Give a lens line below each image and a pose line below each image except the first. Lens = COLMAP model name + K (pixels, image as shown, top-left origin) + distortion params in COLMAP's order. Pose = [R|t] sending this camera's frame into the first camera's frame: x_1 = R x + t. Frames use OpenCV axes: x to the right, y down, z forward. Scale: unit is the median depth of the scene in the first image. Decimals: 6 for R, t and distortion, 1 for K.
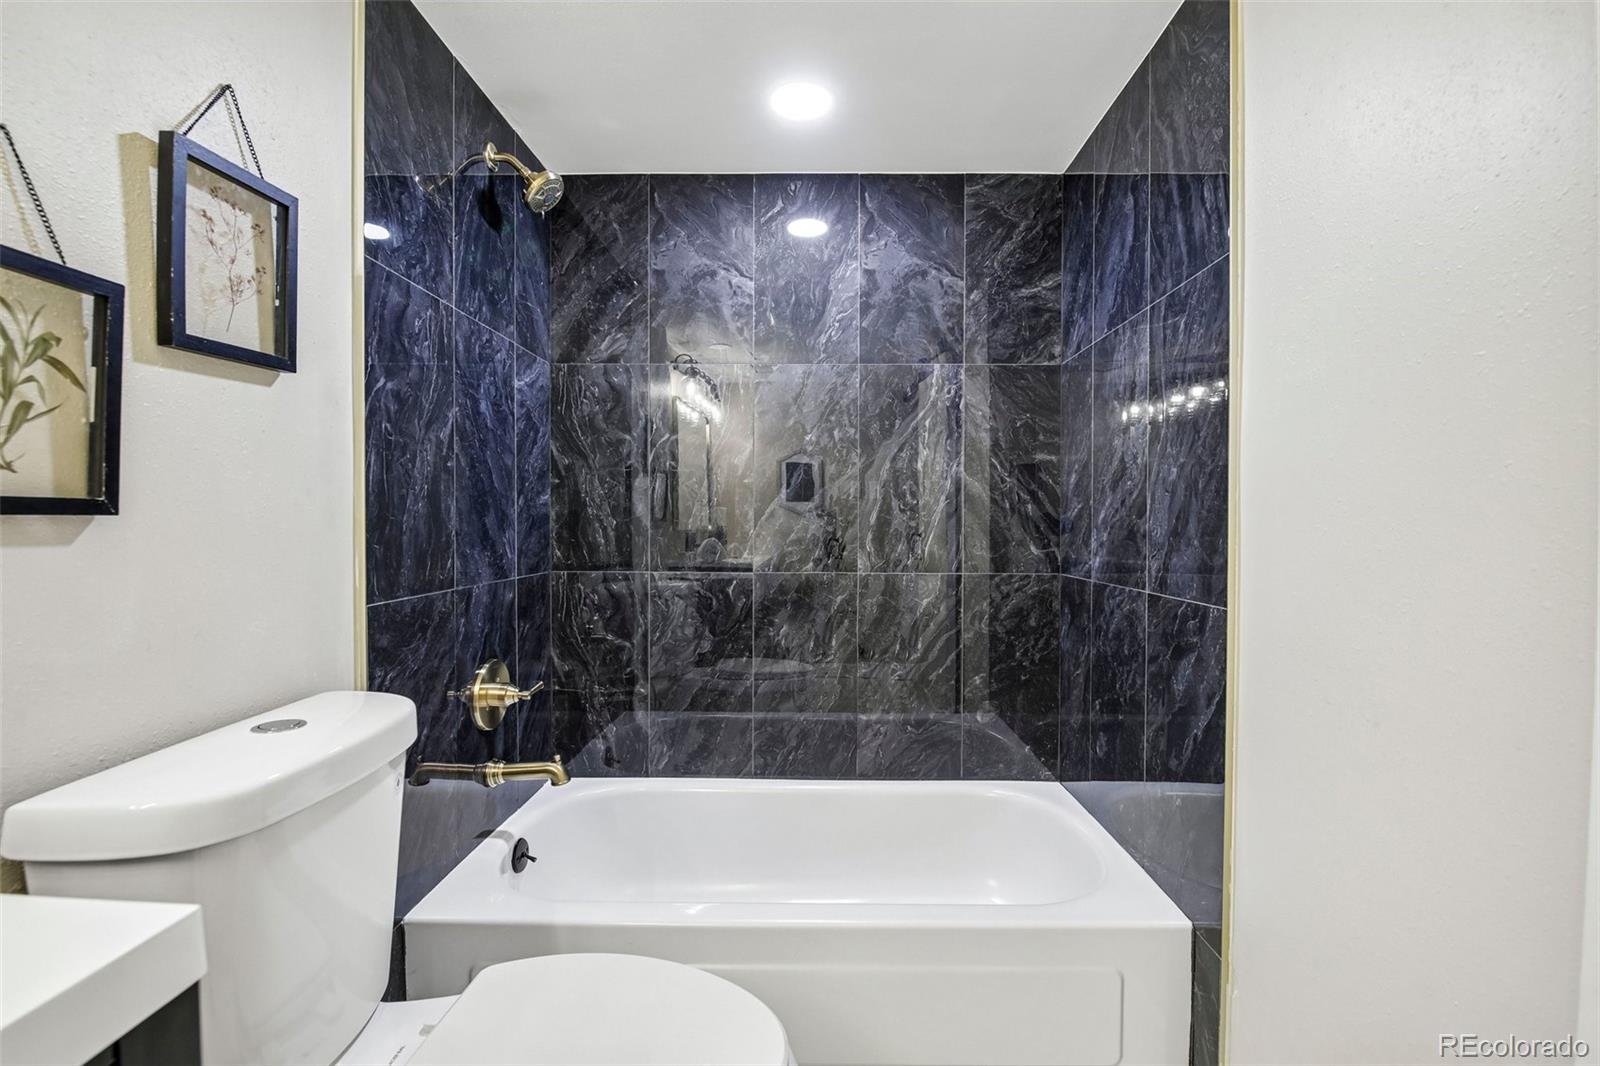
lens RADIAL K [[690.4, 0, 801.3], [0, 690.4, 531.2], [0, 0, 1]] dist [-0.006939, -0.006105]
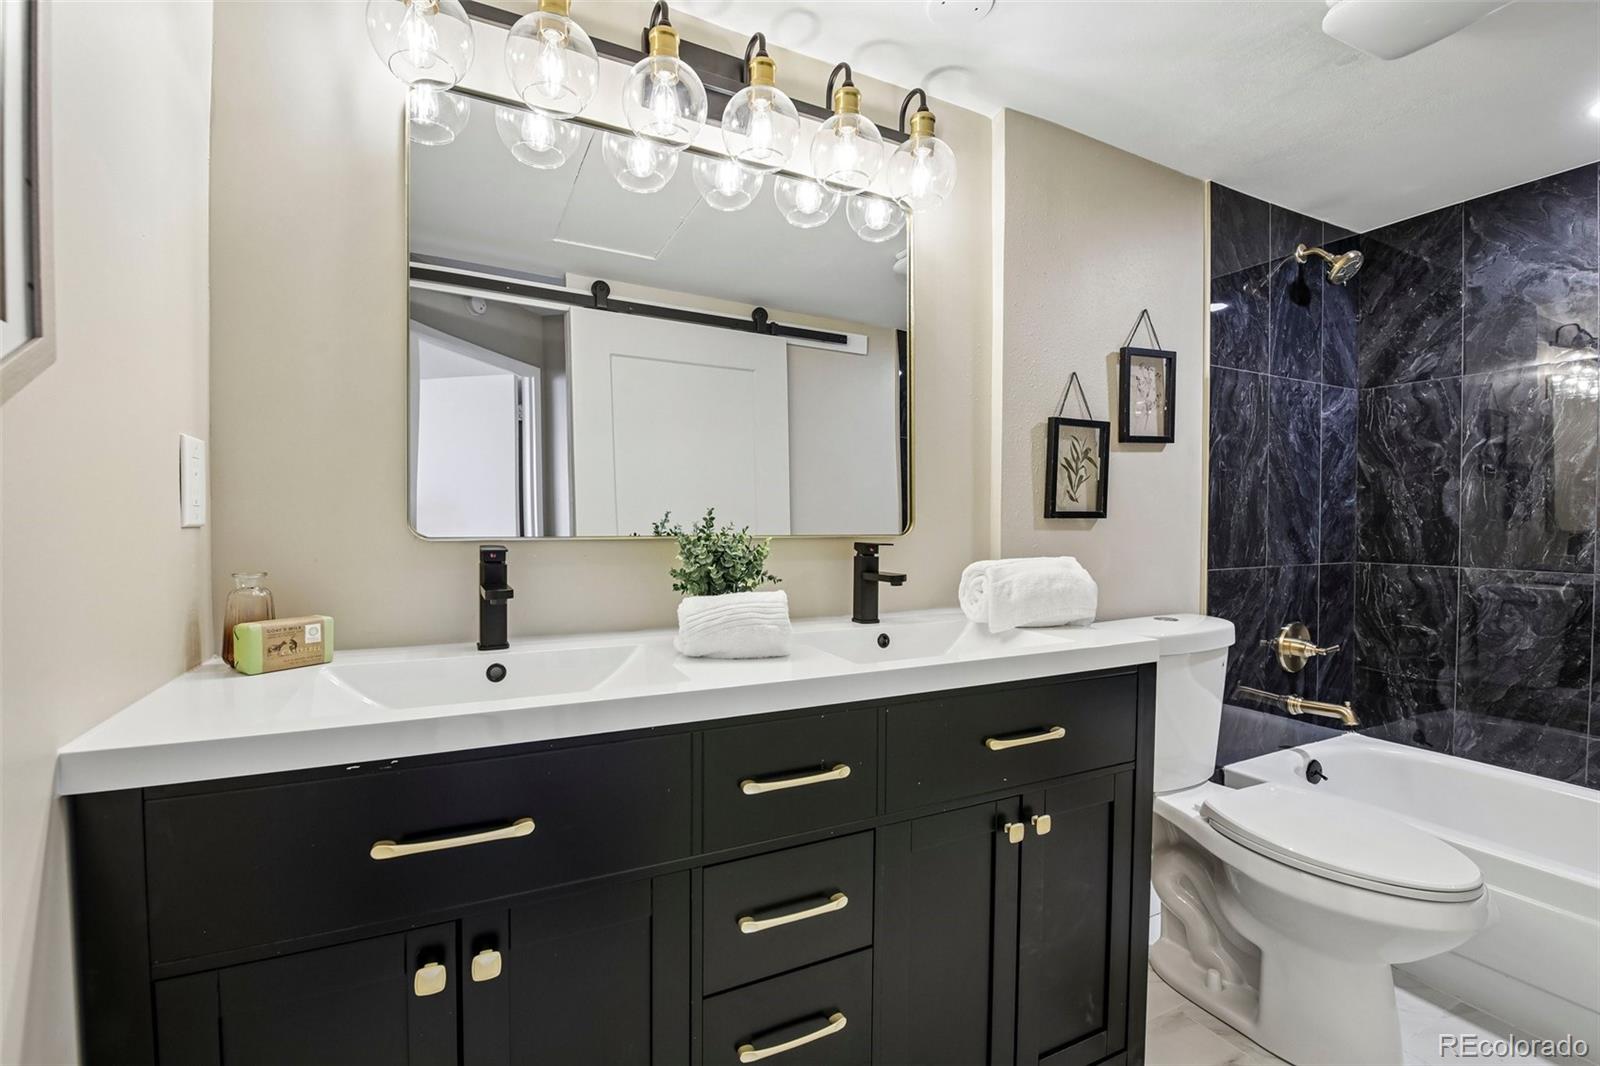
lens RADIAL K [[722.7, 0, 793.8], [0, 722.7, 537.8], [0, 0, 1]] dist [-0.008897, -0.004448]
pose [[0.468474, 0.021178, -0.883224, 0.348131], [-0.011519, 0.999774, 0.017863, 0.005590], [0.883402, 0.001805, 0.468612, -0.559688]]
